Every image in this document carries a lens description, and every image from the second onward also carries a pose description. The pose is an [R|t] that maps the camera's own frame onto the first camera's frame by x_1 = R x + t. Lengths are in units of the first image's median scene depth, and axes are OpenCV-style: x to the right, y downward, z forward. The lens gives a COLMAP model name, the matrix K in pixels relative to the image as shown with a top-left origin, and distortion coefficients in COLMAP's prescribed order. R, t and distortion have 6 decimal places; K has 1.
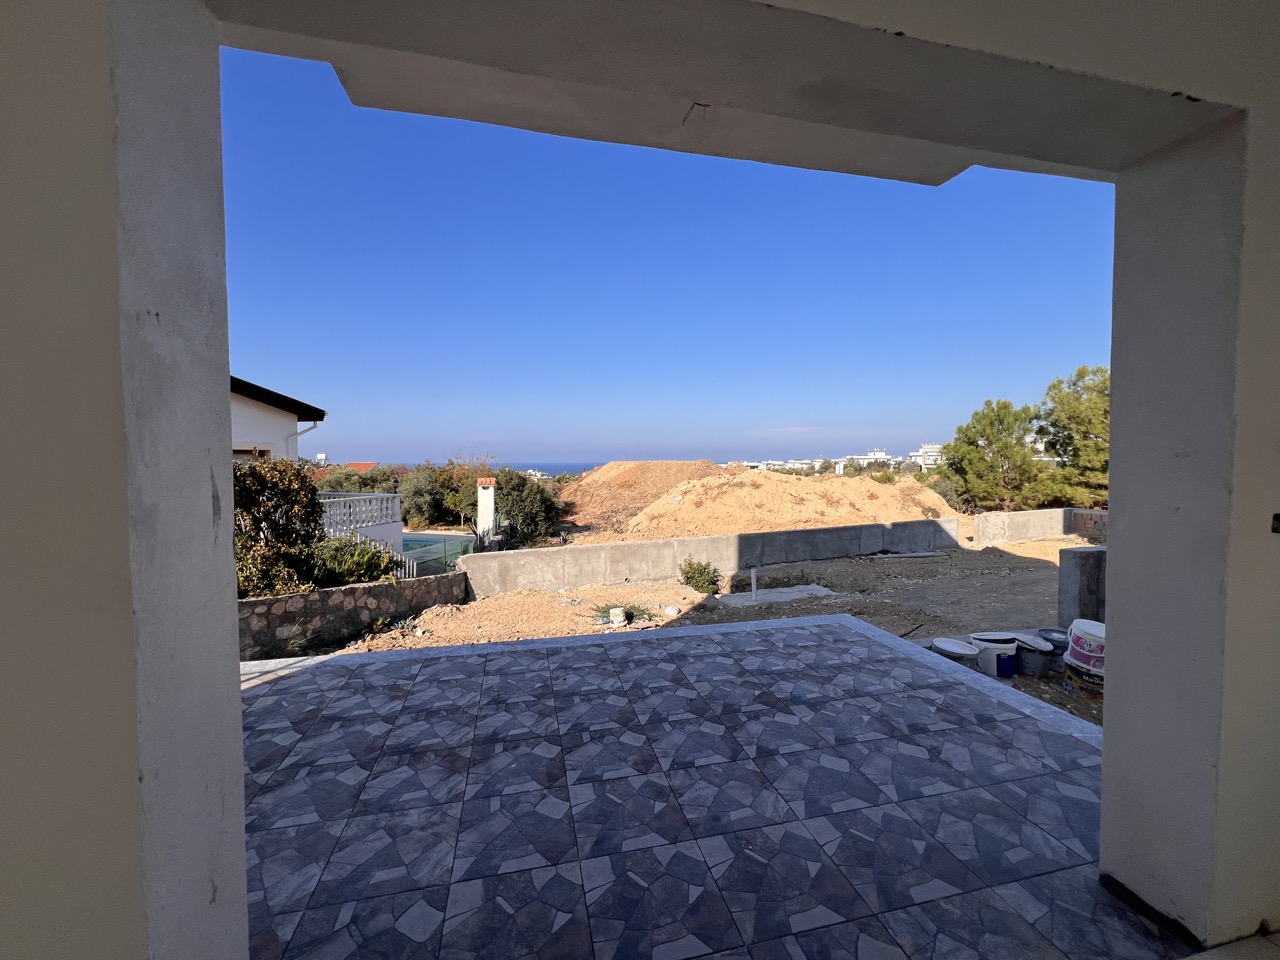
lens RADIAL K [[511.6, 0, 638.6], [0, 511.6, 478.1], [0, 0, 1]] dist [-0.000835, 0.000042]
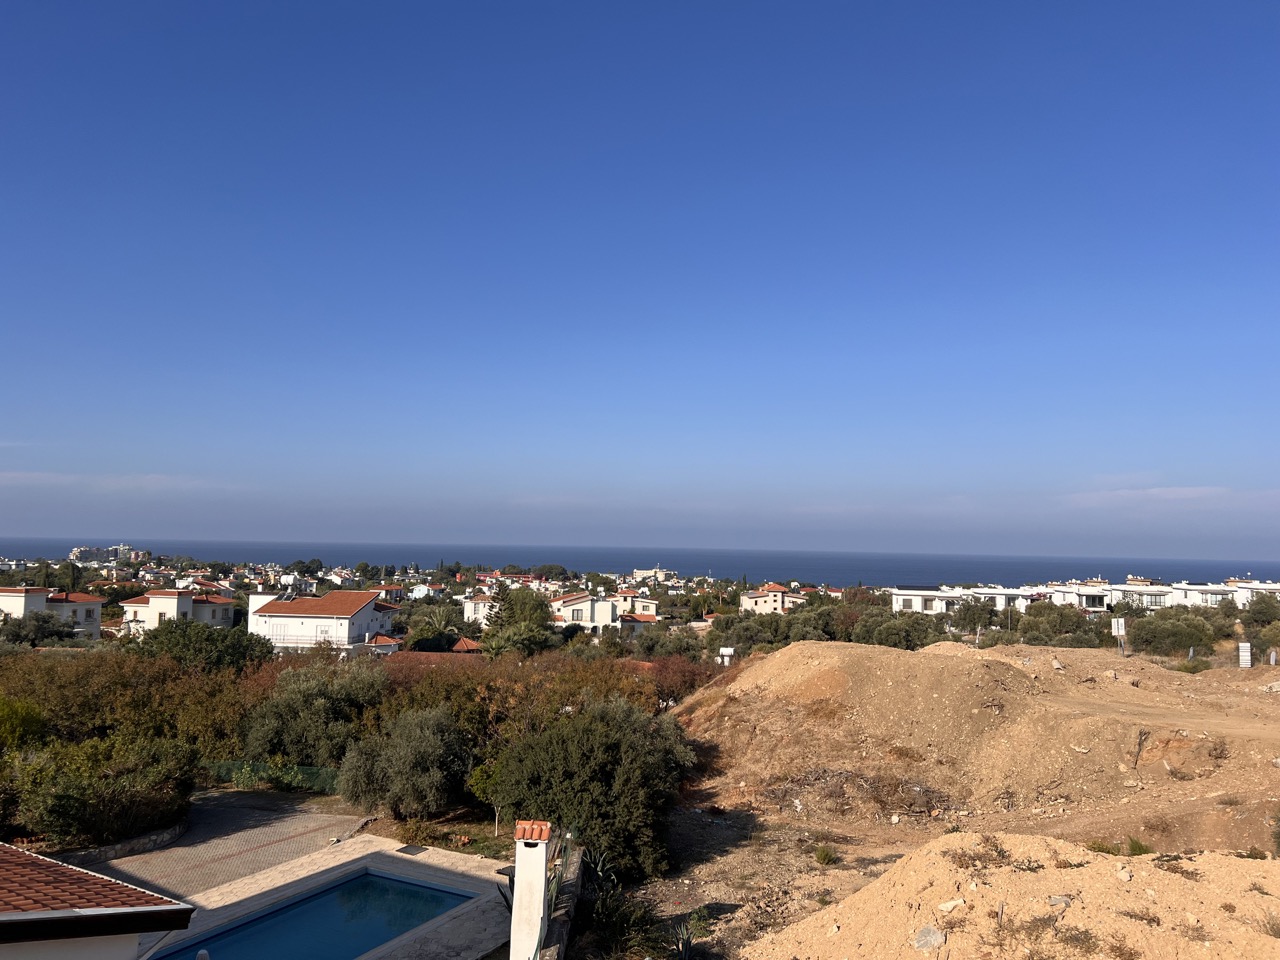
lens RADIAL K [[955.8, 0, 643.8], [0, 955.8, 480.2], [0, 0, 1]] dist [0.064451, -0.075151]
pose [[0.977352, 0.007819, -0.211476, 0.004318], [-0.029587, 0.994551, -0.099964, -0.220466], [0.209543, 0.103957, 0.972258, 0.064694]]
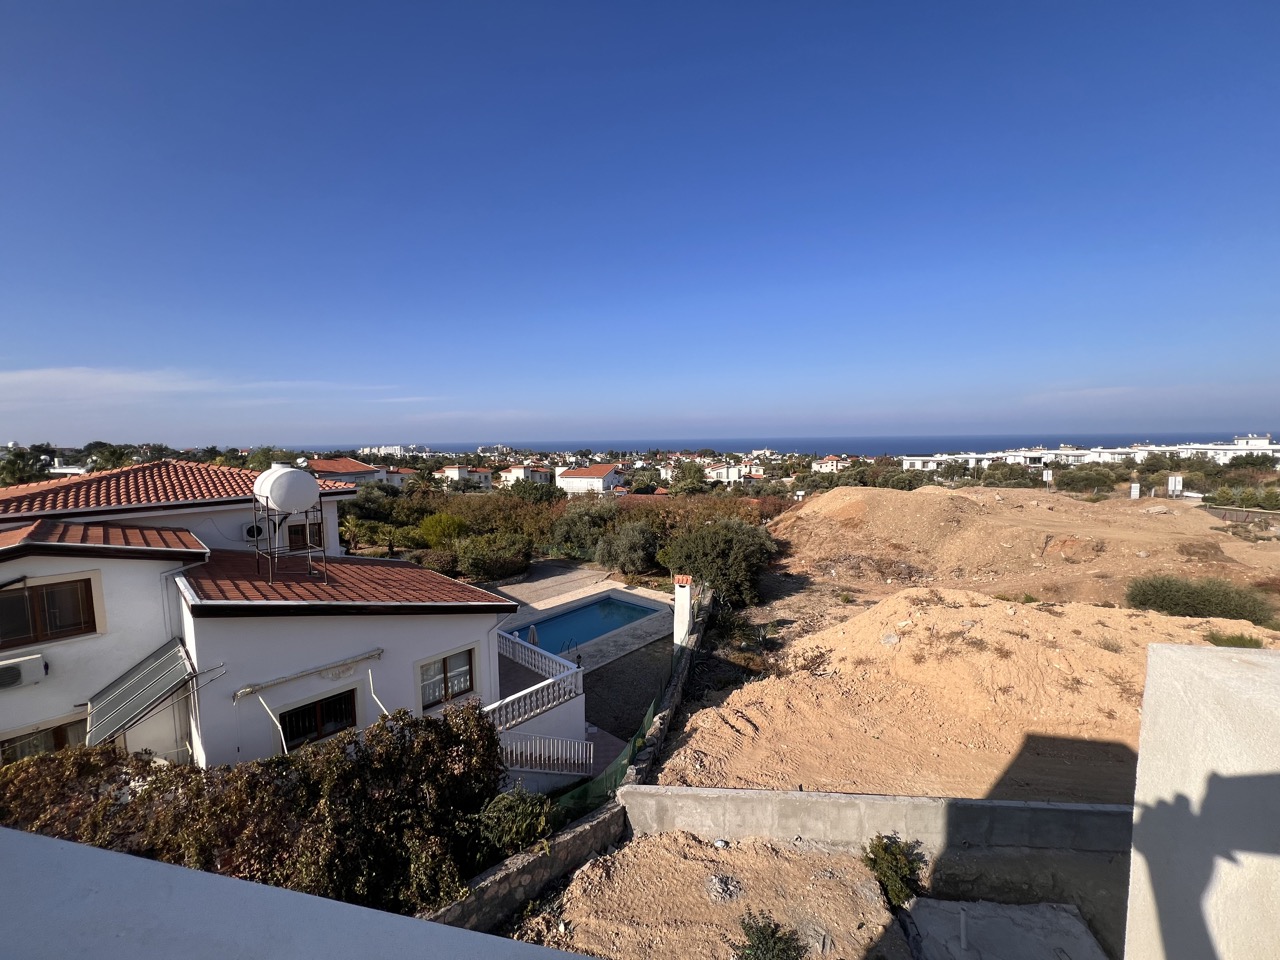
lens RADIAL K [[511.6, 0, 638.6], [0, 511.6, 478.1], [0, 0, 1]] dist [-0.000835, 0.000042]
pose [[0.904085, 0.023254, -0.426721, 0.042609], [-0.002912, 0.998830, 0.048263, -0.218180], [0.427344, -0.042391, 0.903095, 0.059161]]
